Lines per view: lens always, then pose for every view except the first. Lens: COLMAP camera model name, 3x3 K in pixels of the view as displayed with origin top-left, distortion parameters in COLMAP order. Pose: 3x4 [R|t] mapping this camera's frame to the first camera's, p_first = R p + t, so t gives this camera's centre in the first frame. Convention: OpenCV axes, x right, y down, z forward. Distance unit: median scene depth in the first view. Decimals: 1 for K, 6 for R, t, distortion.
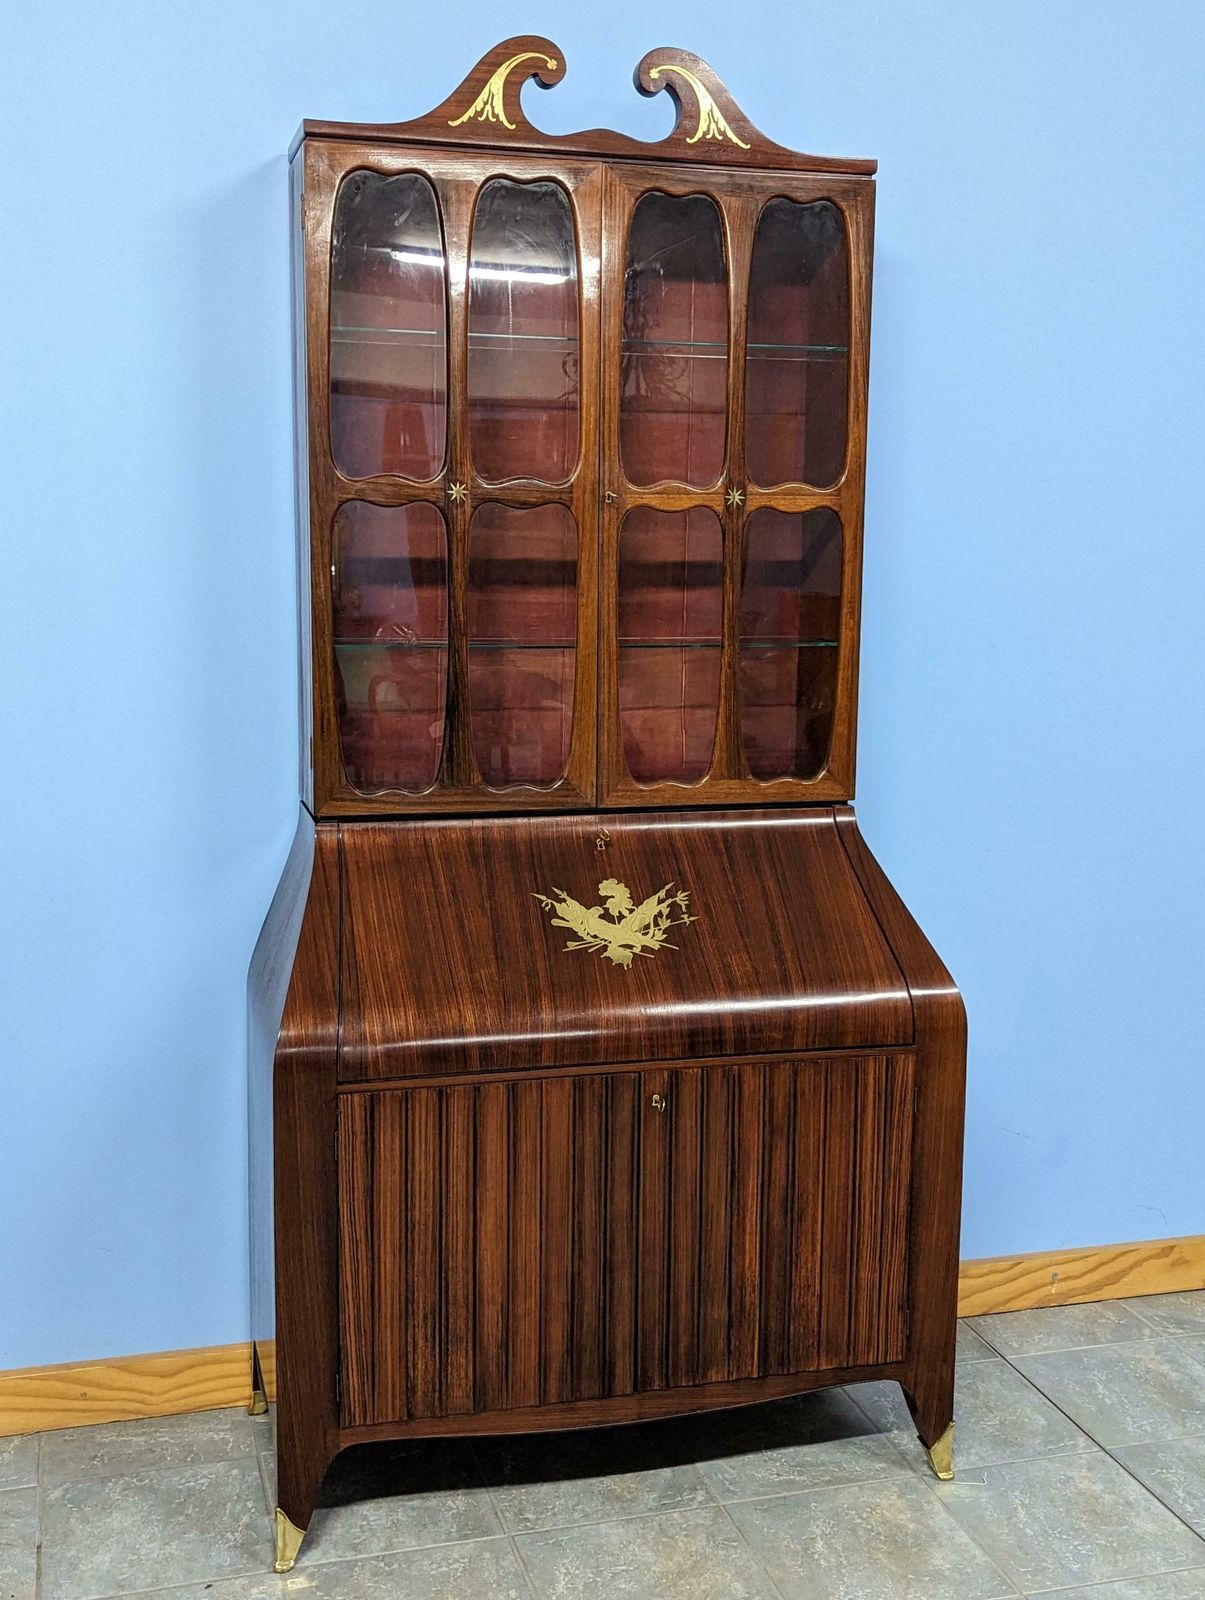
lens RADIAL K [[1796.6, 0, 598.7], [0, 1796.6, 777.2], [0, 0, 1]] dist [0.097217, -0.155504]
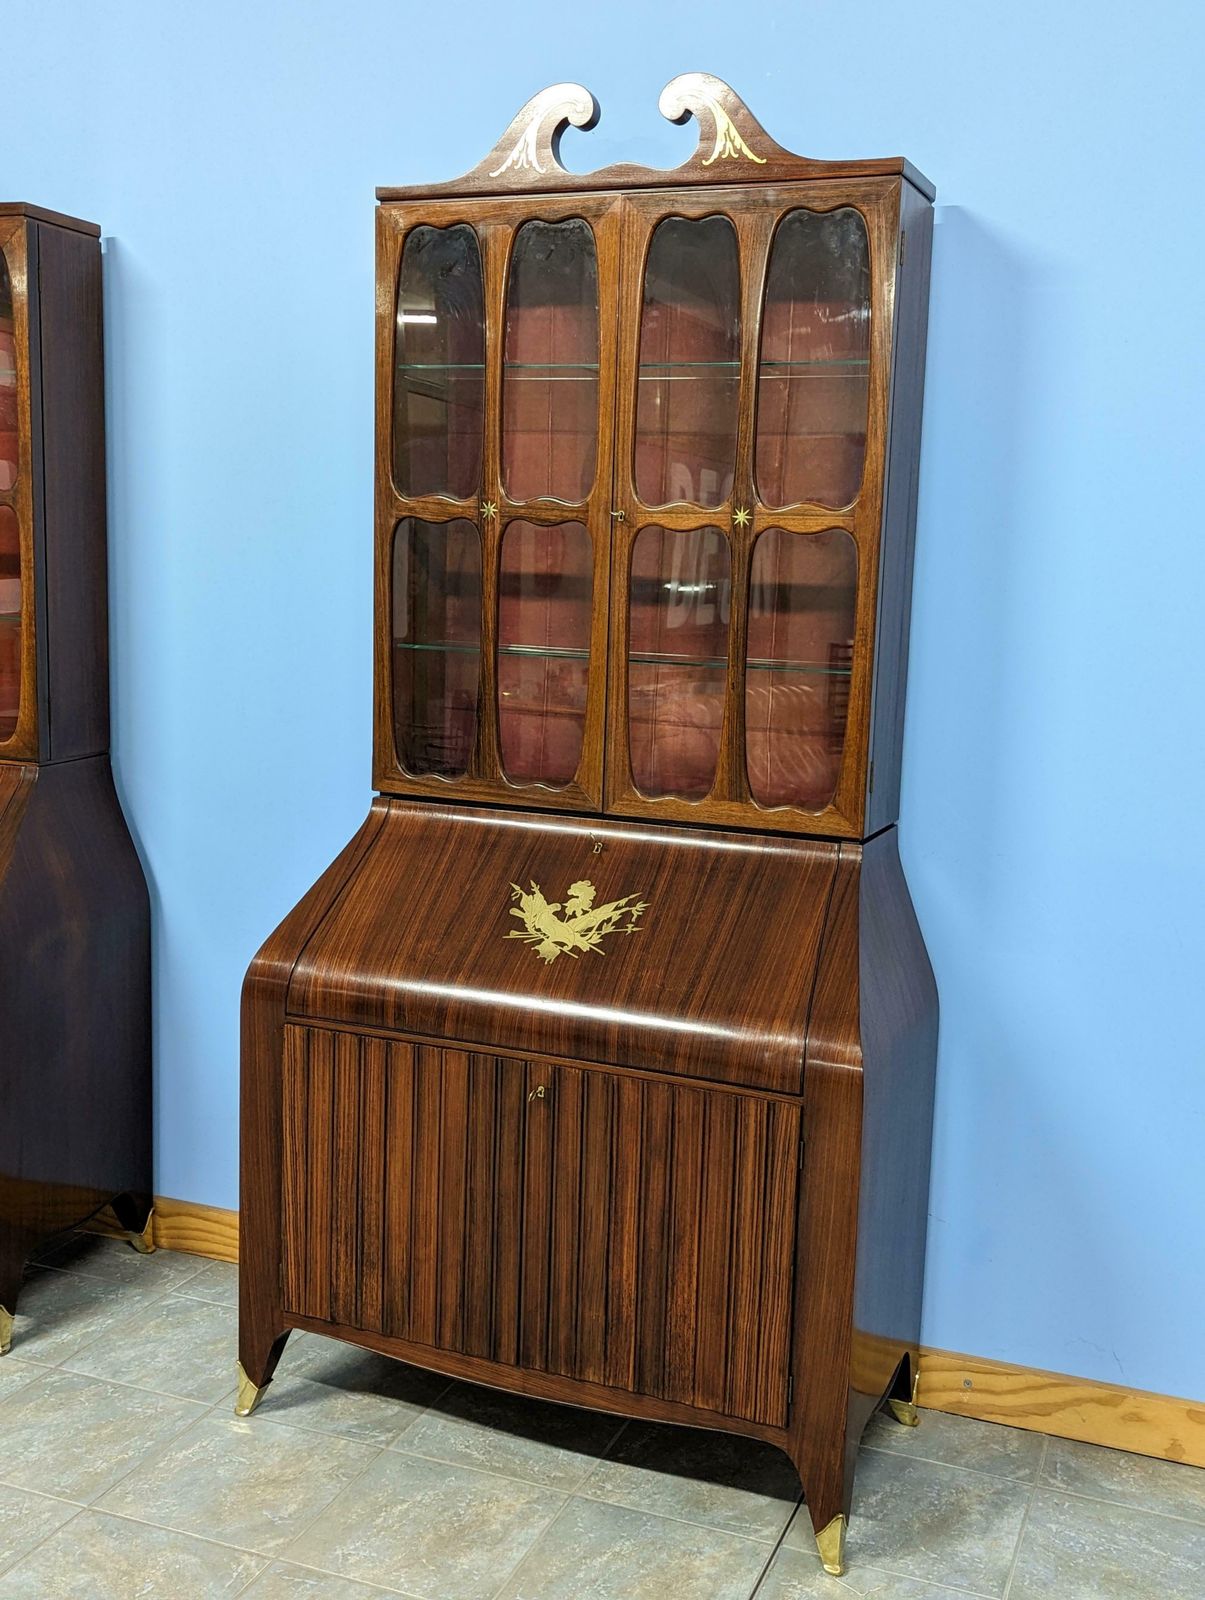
lens RADIAL K [[1648.0, 0, 602.5], [0, 1648.0, 800.0], [0, 0, 1]] dist [0.055919, -0.019767]
pose [[0.798440, 0.105310, -0.592793, 0.592062], [-0.111761, 0.993396, 0.025946, -0.016310], [0.591611, 0.045535, 0.804936, 0.239629]]
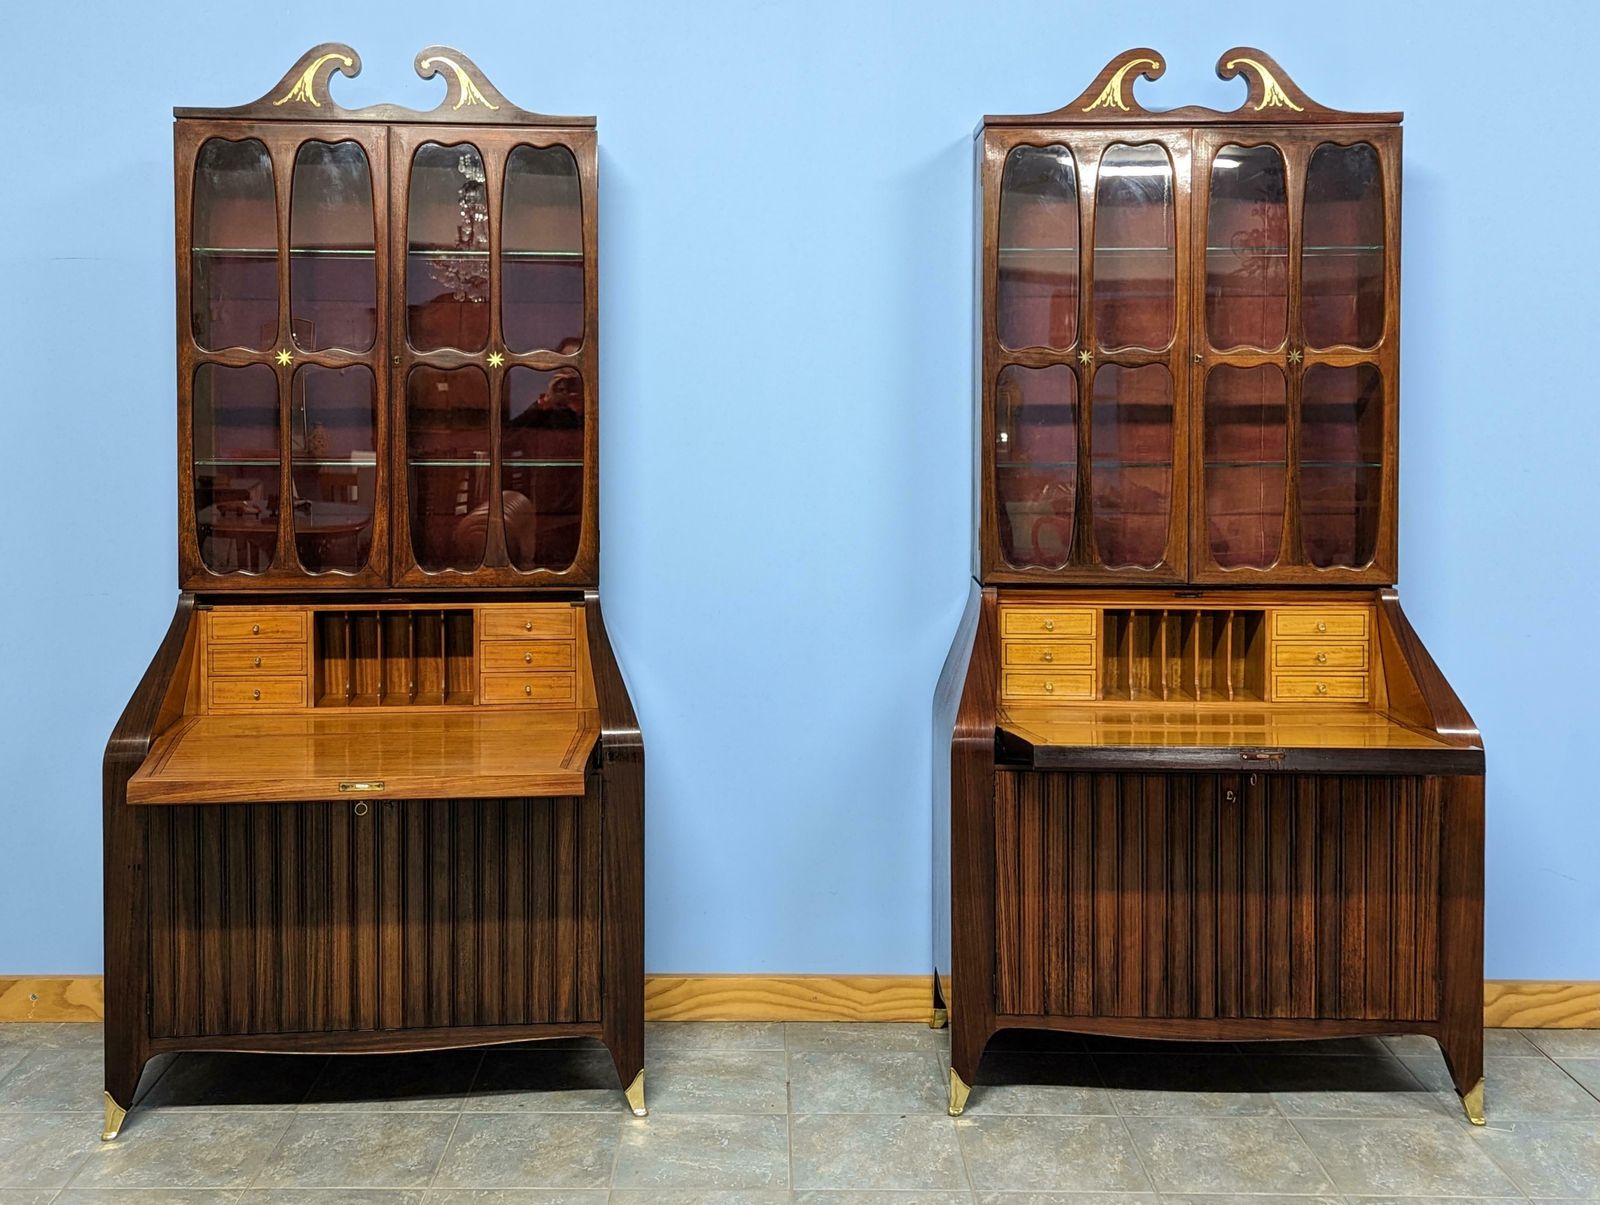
lens RADIAL K [[1739.2, 0, 733.7], [0, 1739.2, 468.4], [0, 0, 1]] dist [0.052800, -0.030764]
pose [[0.954468, -0.001017, -0.298312, 0.066683], [-0.030249, 0.994510, -0.100175, 0.075682], [0.296776, 0.104638, 0.949197, -0.380380]]
